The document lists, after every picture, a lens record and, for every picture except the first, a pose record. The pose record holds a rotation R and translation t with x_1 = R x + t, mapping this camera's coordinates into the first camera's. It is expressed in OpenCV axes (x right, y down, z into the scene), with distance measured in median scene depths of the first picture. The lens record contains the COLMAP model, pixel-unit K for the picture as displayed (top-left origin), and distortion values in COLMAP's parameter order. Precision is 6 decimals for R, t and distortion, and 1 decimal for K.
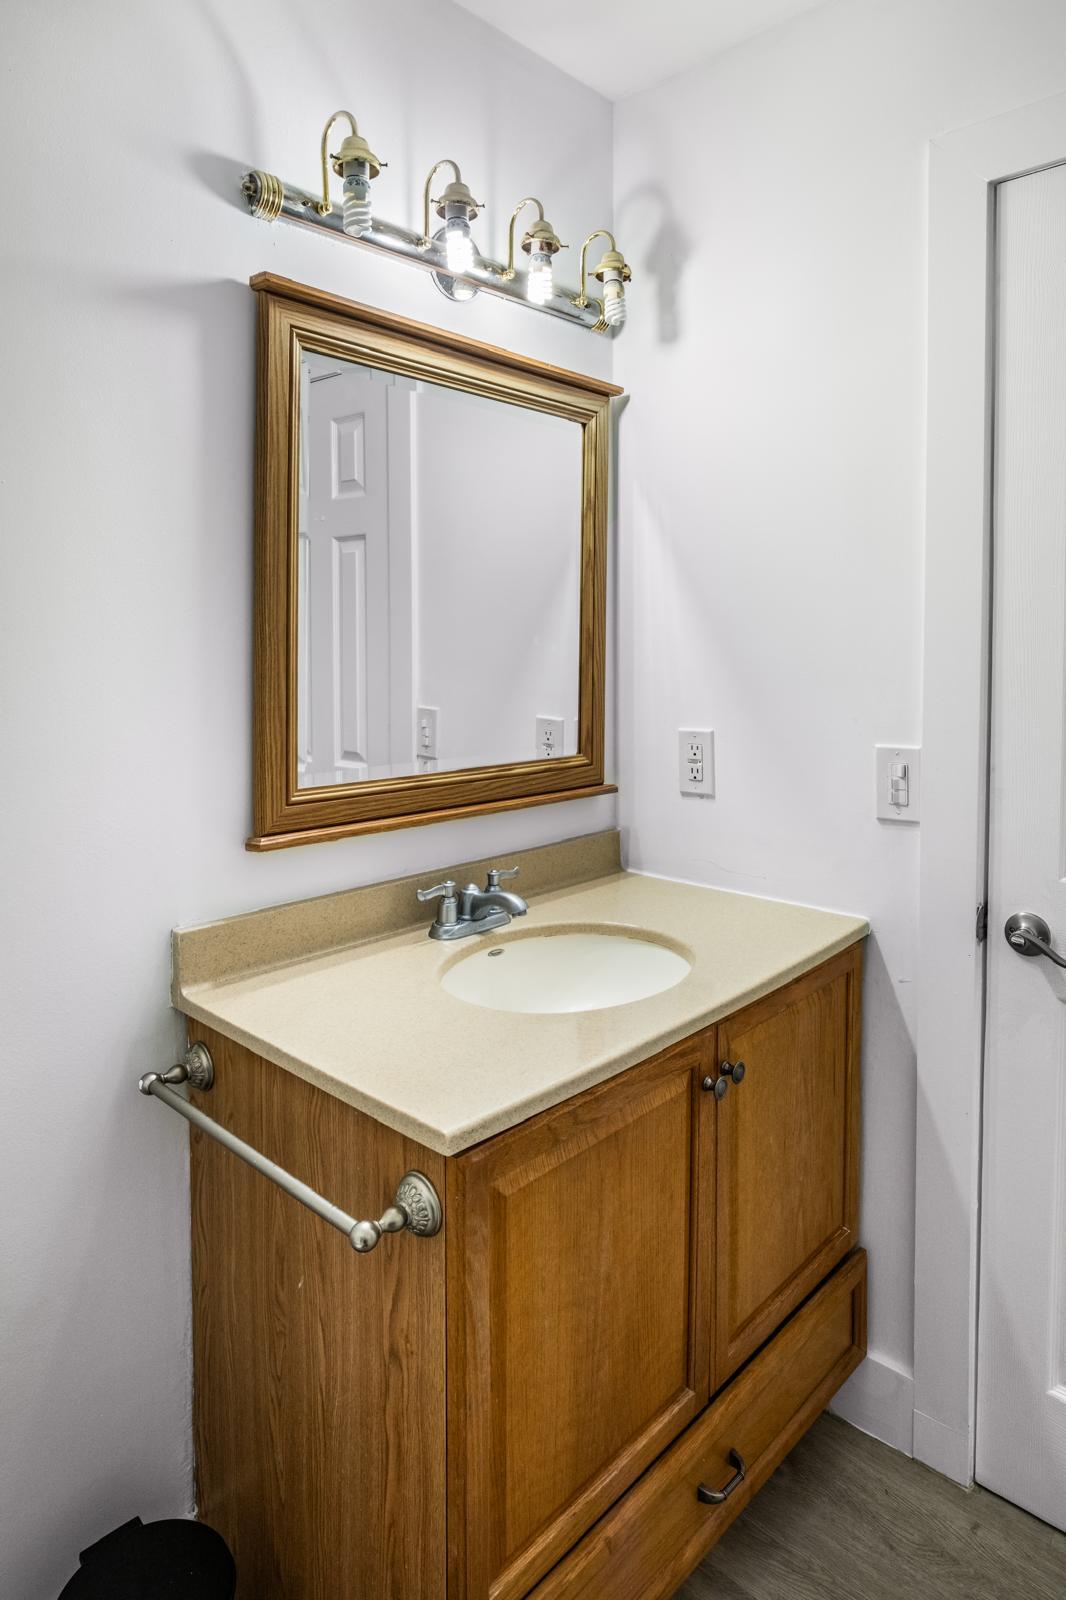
lens RADIAL K [[929.1, 0, 533.0], [0, 929.1, 800.0], [0, 0, 1]] dist [-0.067584, 0.048319]
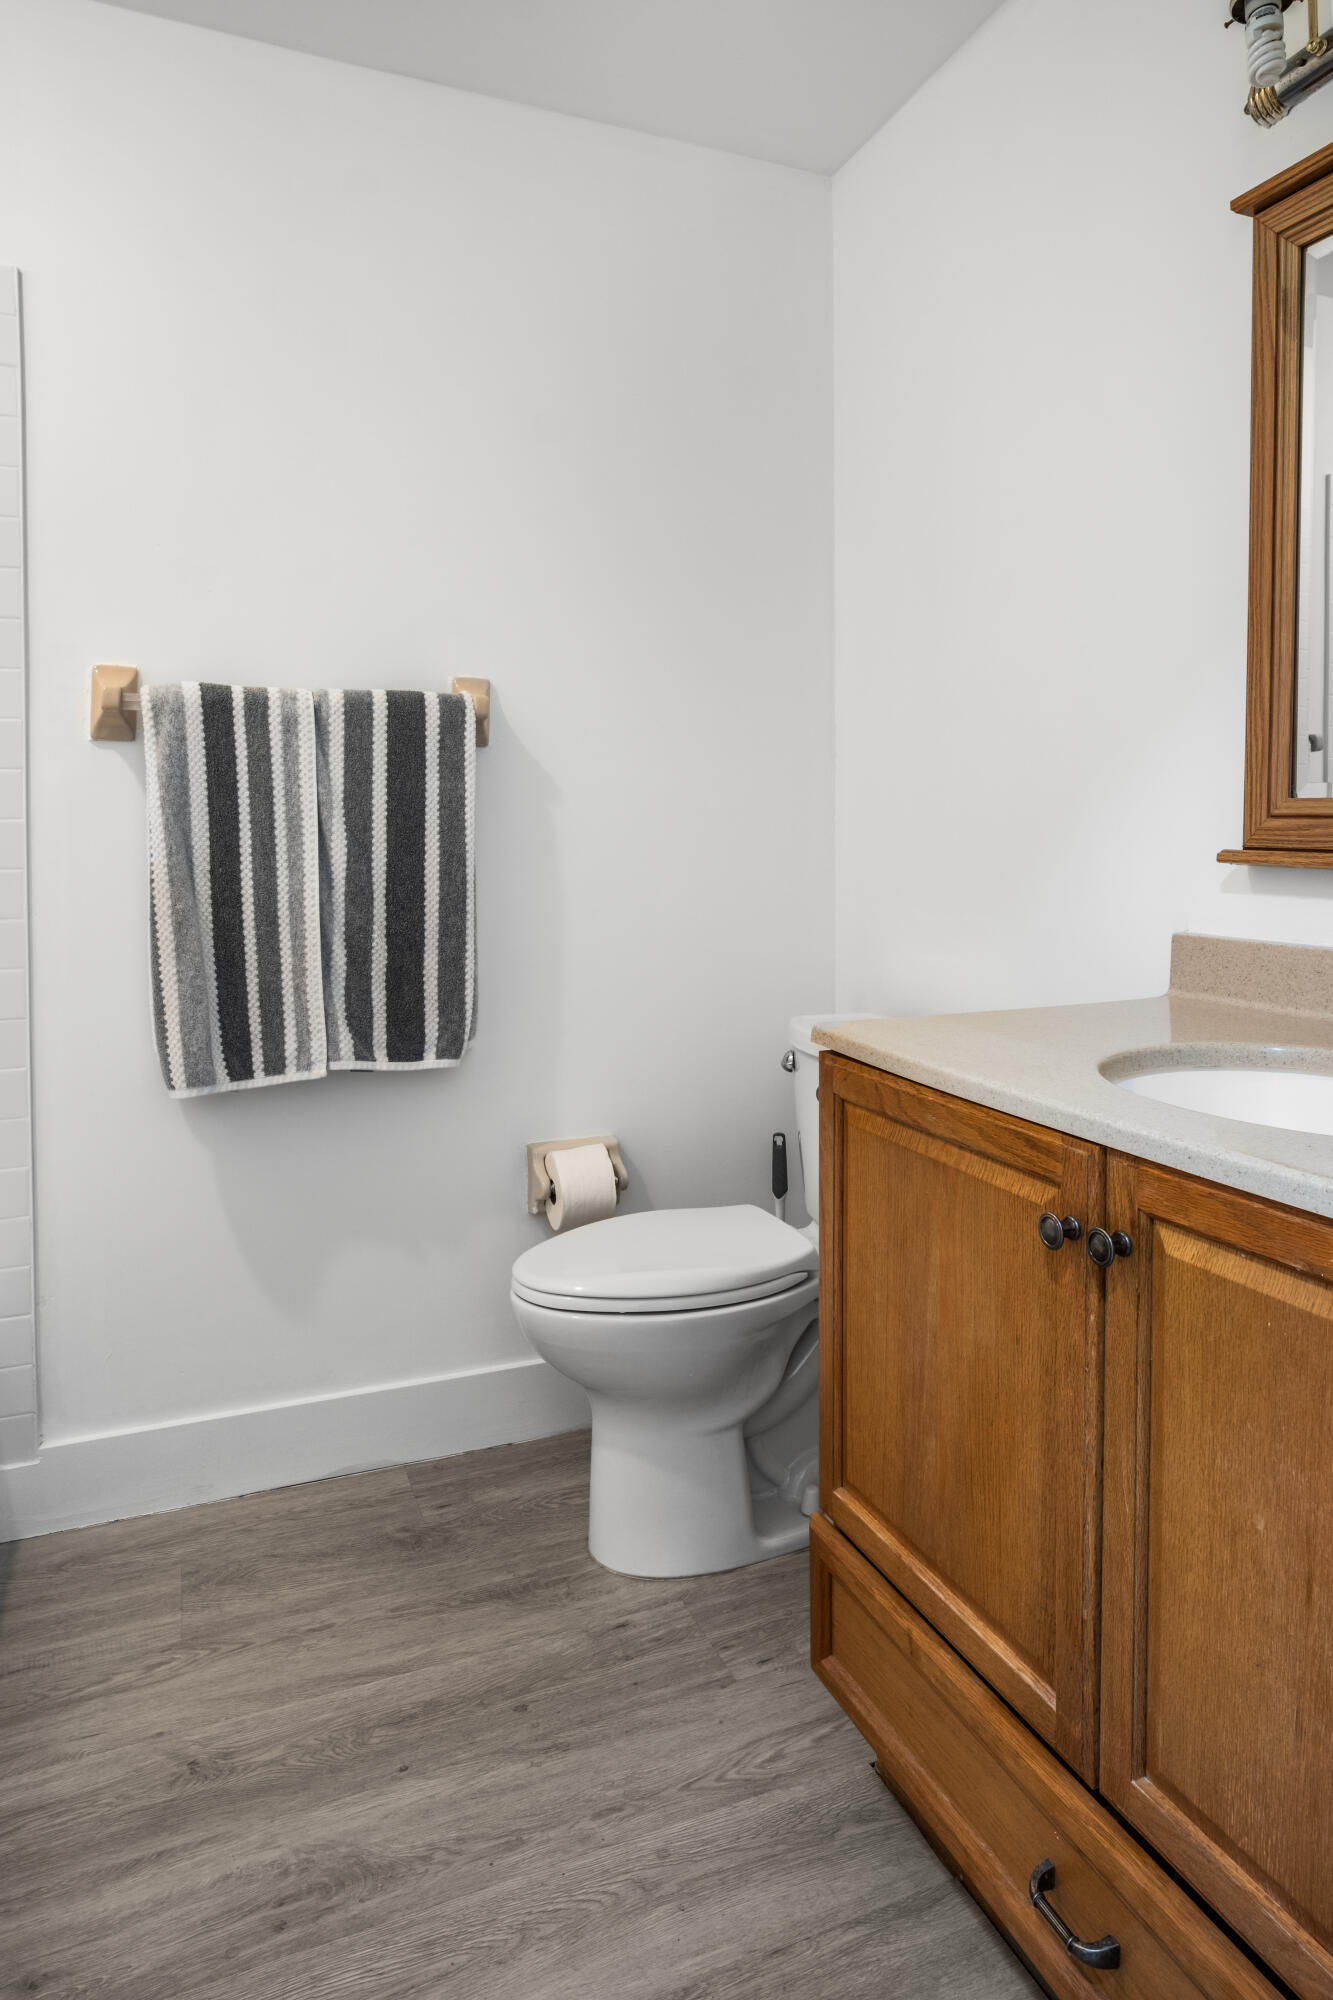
lens RADIAL K [[1161.4, 0, 666.5], [0, 1161.4, 1000.0], [0, 0, 1]] dist [-0.067584, 0.048319]
pose [[-0.394481, 0.159607, -0.904937, 1.013142], [-0.121804, 0.967027, 0.223655, 0.000857], [0.910795, 0.198453, -0.362033, 0.996004]]
